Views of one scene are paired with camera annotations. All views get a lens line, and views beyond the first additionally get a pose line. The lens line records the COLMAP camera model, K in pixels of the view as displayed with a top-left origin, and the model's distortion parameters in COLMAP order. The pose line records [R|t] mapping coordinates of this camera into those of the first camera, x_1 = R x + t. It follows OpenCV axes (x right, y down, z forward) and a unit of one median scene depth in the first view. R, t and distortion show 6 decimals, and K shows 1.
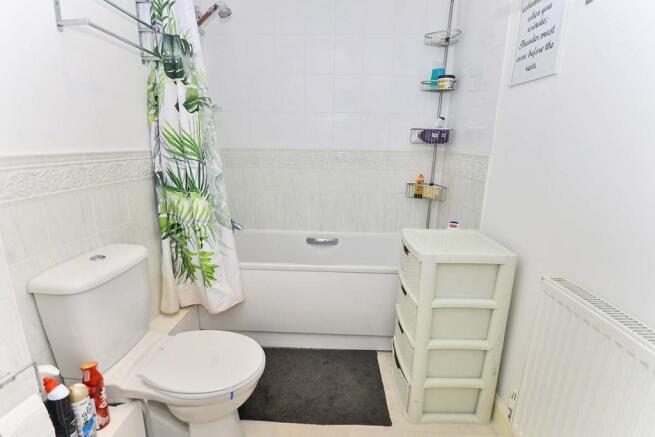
lens RADIAL K [[314.2, 0, 327.5], [0, 314.2, 218.5], [0, 0, 1]] dist [-0.001376, -0.013350]
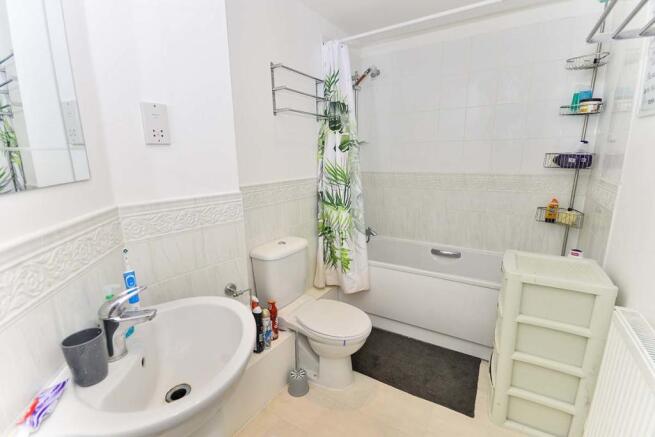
lens RADIAL K [[295.7, 0, 327.5], [0, 295.7, 218.5], [0, 0, 1]] dist [0.001837, -0.009883]
pose [[0.875254, 0.075951, -0.477663, 0.177300], [-0.088971, 0.996023, -0.004654, -0.016574], [0.475410, 0.046572, 0.878531, -0.223298]]
